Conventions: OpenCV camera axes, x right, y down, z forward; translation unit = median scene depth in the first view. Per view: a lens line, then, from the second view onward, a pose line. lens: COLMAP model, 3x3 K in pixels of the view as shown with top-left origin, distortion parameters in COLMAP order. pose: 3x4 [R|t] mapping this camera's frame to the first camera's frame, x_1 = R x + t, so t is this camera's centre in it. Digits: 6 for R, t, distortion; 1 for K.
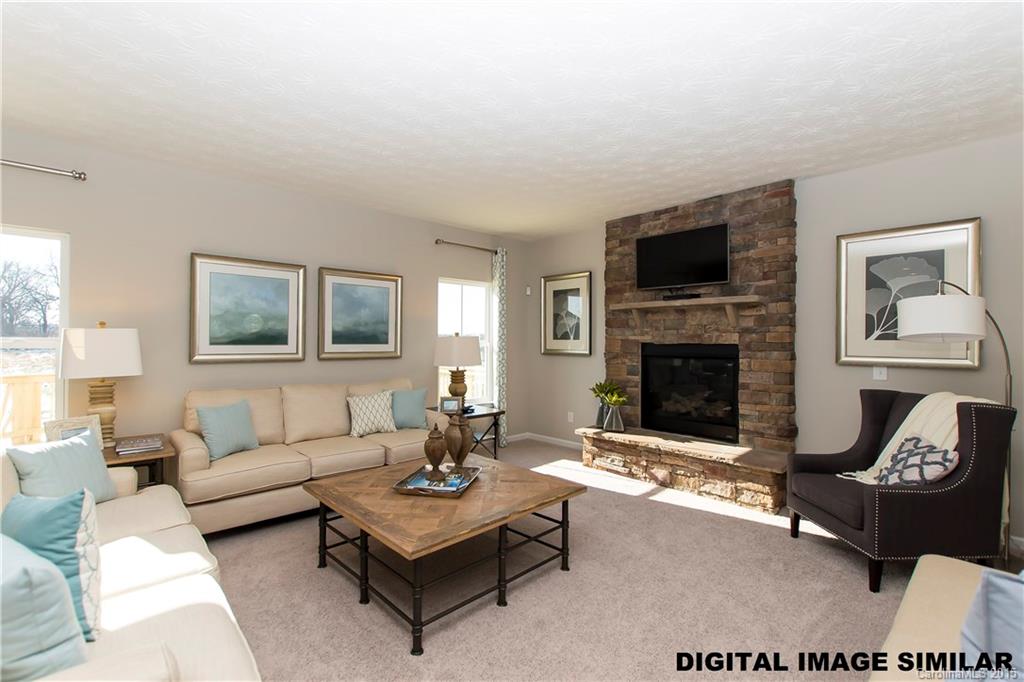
lens RADIAL K [[456.6, 0, 512.0], [0, 456.6, 341.0], [0, 0, 1]] dist [-0.001447, -0.000432]
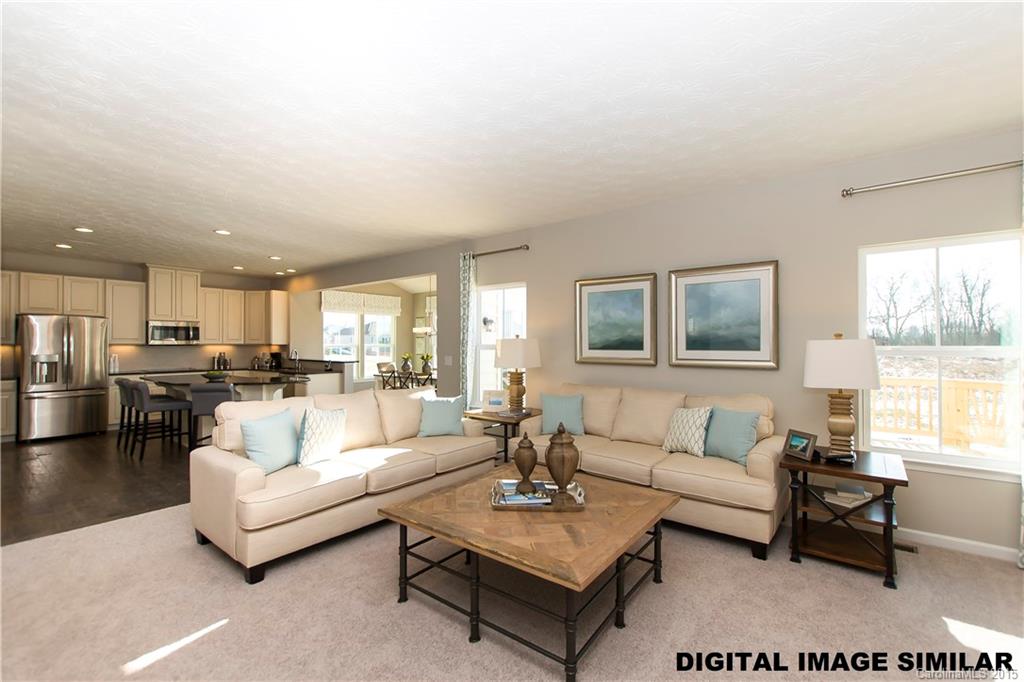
lens RADIAL K [[456.6, 0, 512.0], [0, 456.6, 341.0], [0, 0, 1]] dist [-0.001447, -0.000432]
pose [[0.149430, -0.018072, -0.988607, 0.511219], [-0.003992, 0.999814, -0.018881, 0.007713], [0.988764, 0.006768, 0.149330, 0.544370]]
